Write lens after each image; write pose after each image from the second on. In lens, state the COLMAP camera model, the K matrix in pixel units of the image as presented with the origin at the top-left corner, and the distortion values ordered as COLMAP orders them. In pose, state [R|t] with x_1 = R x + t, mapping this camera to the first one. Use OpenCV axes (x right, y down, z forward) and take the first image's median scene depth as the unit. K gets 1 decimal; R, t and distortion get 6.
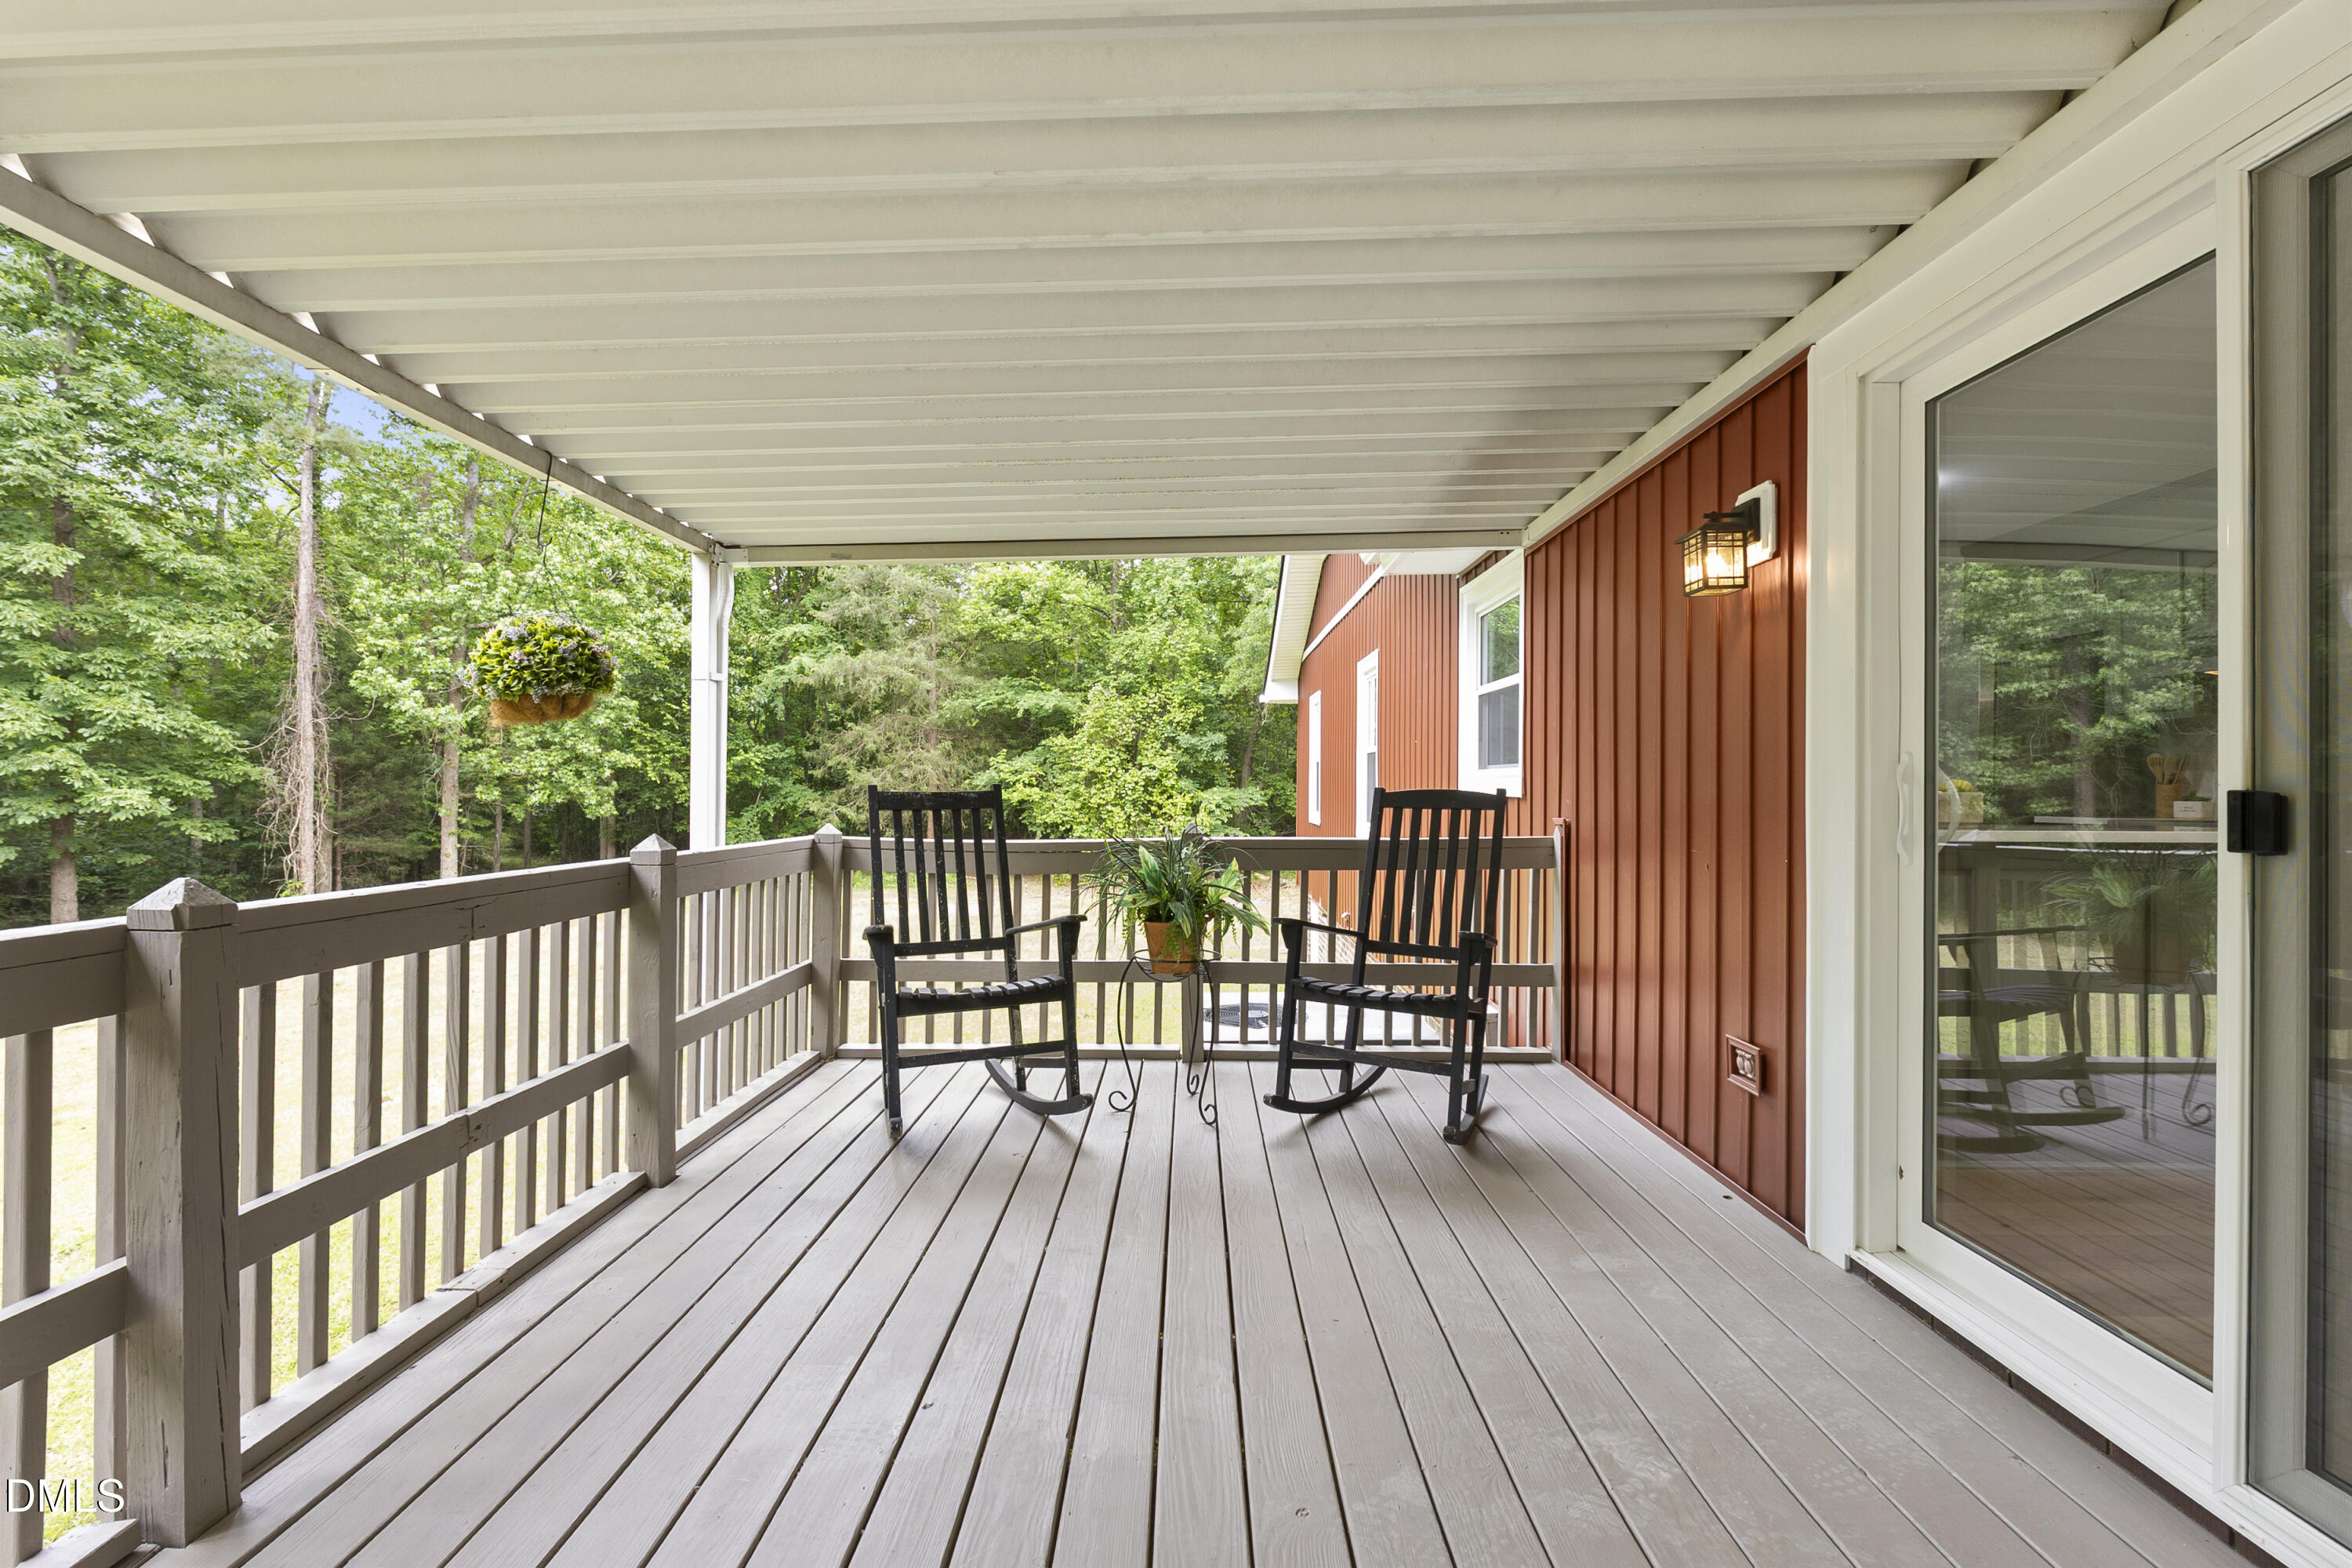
lens RADIAL K [[1038.2, 0, 1176.0], [0, 1038.2, 784.0], [0, 0, 1]] dist [-0.002890, 0.000034]
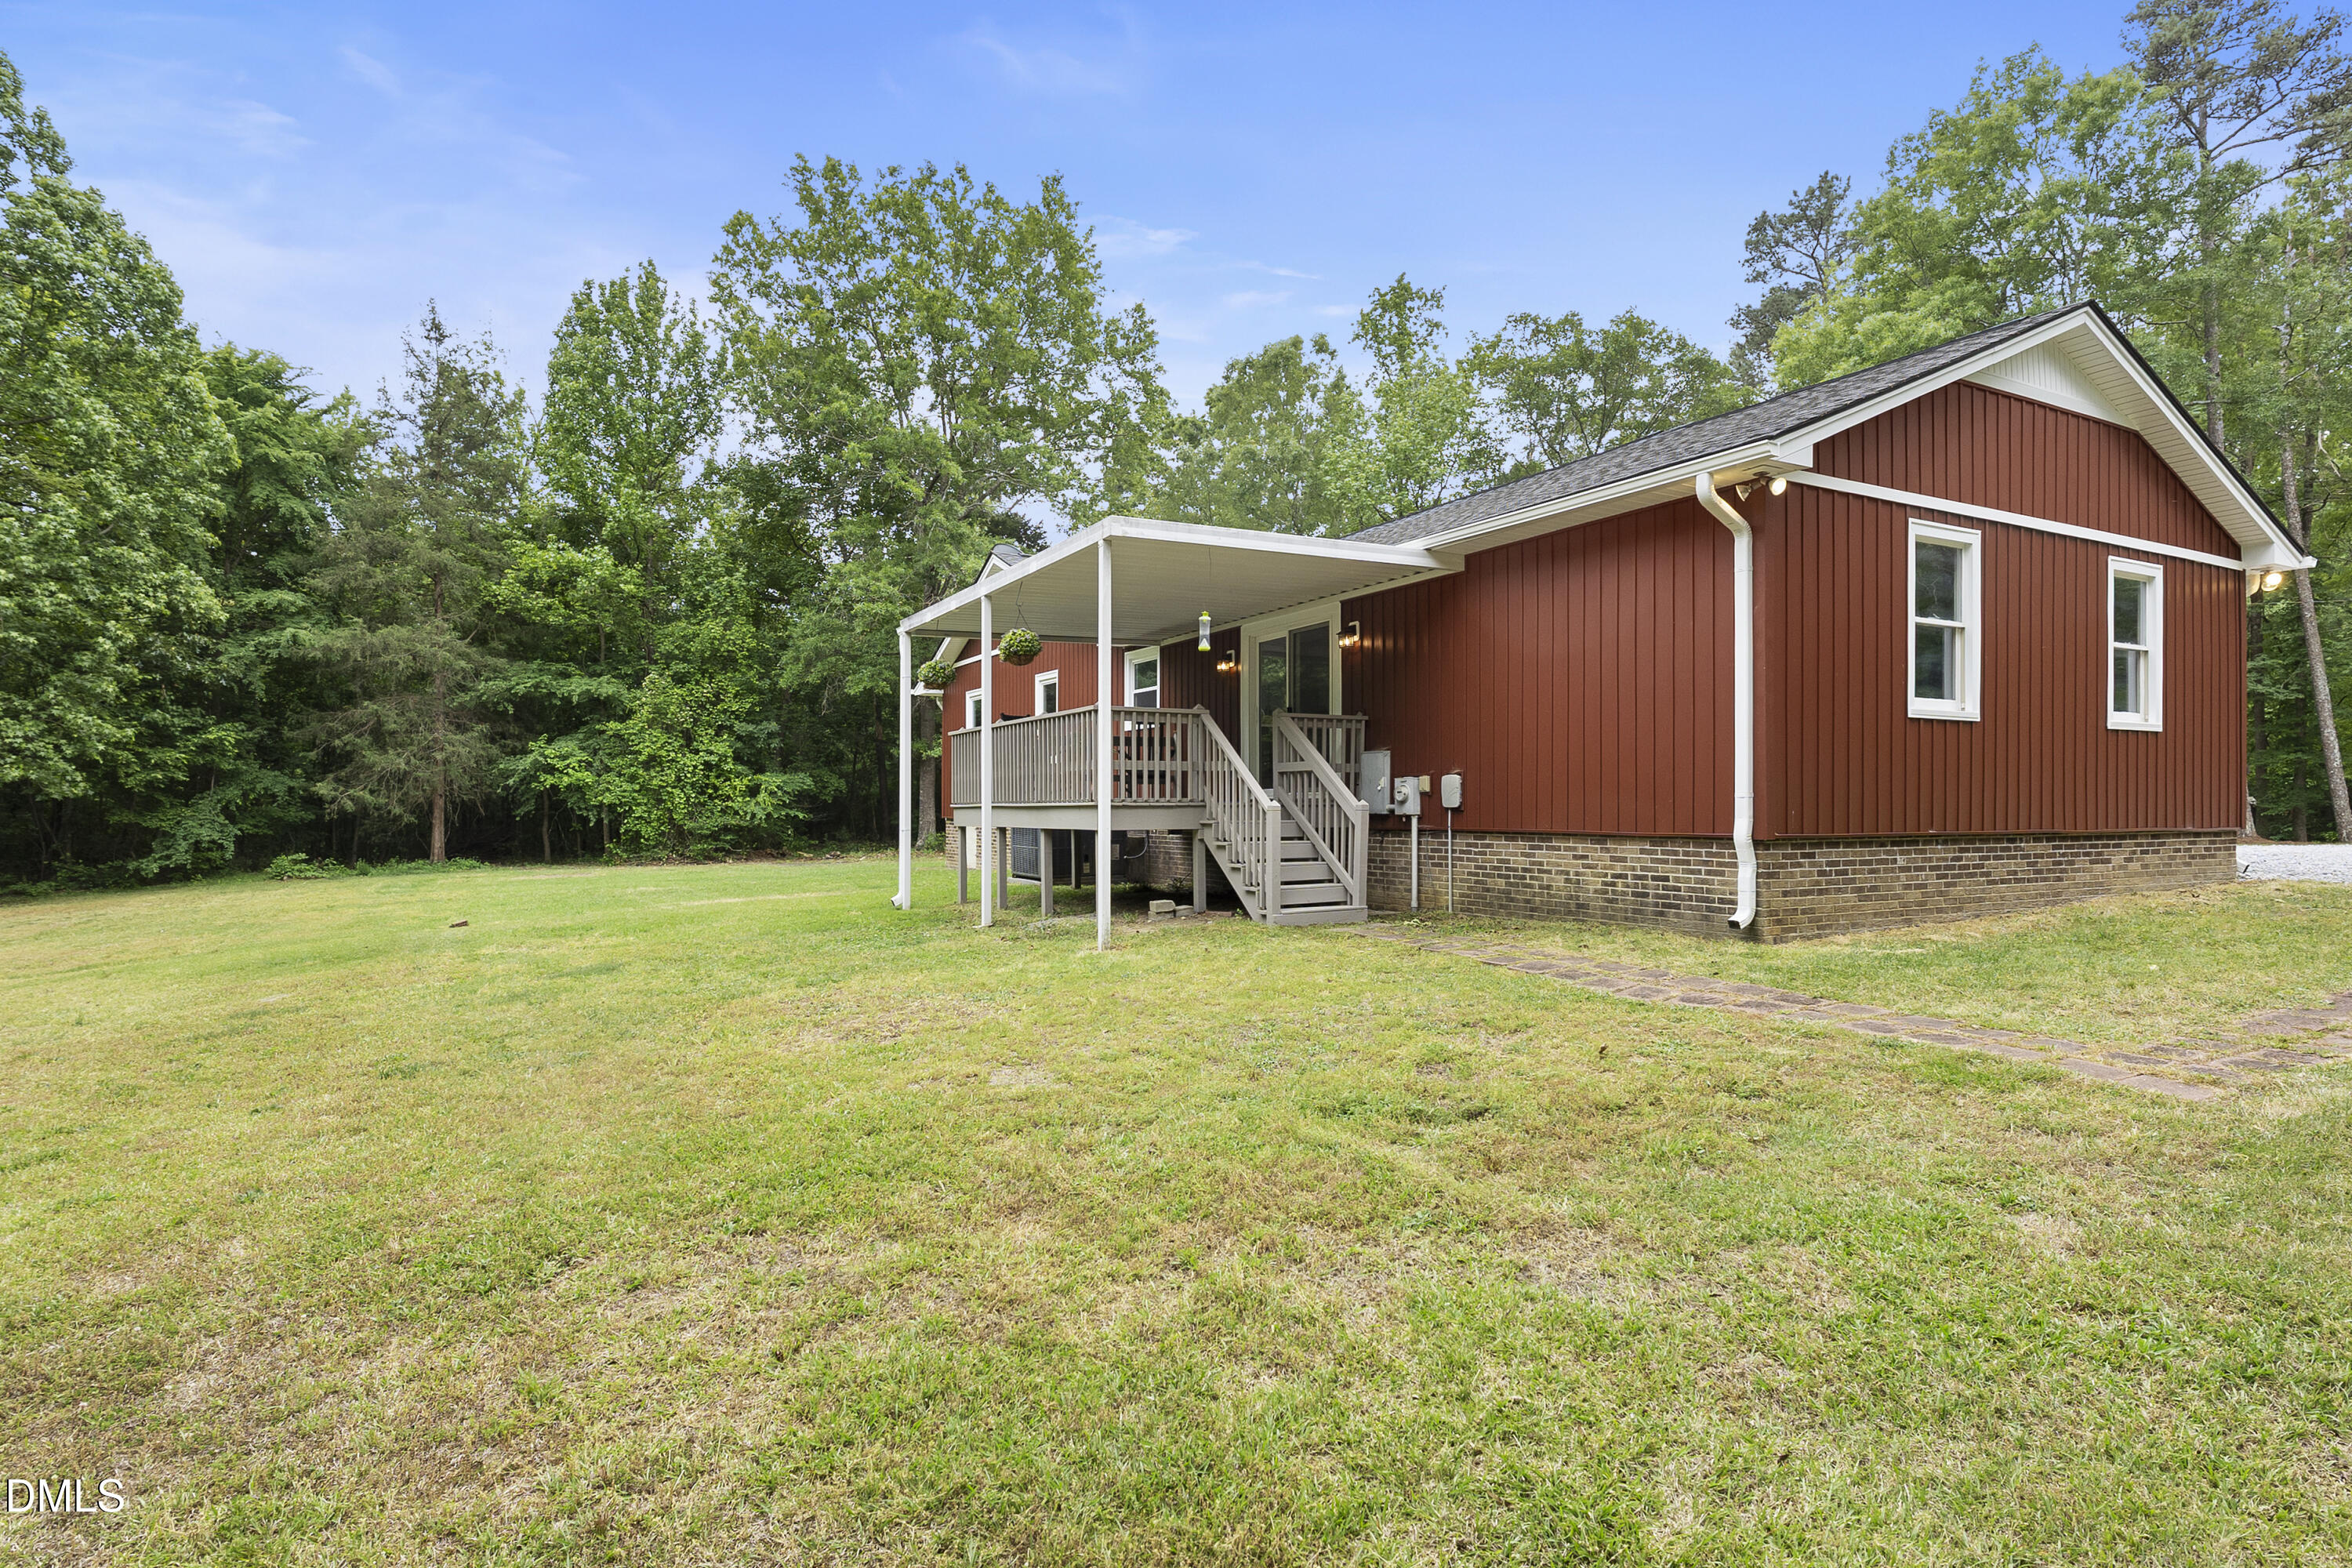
lens RADIAL K [[1163.4, 0, 1176.0], [0, 1163.4, 784.0], [0, 0, 1]] dist [-0.016460, -0.000101]
pose [[0.877376, 0.002007, 0.479799, -0.174070], [0.003133, 0.999946, -0.009913, 0.029627], [-0.479793, 0.010201, 0.877322, -0.278463]]
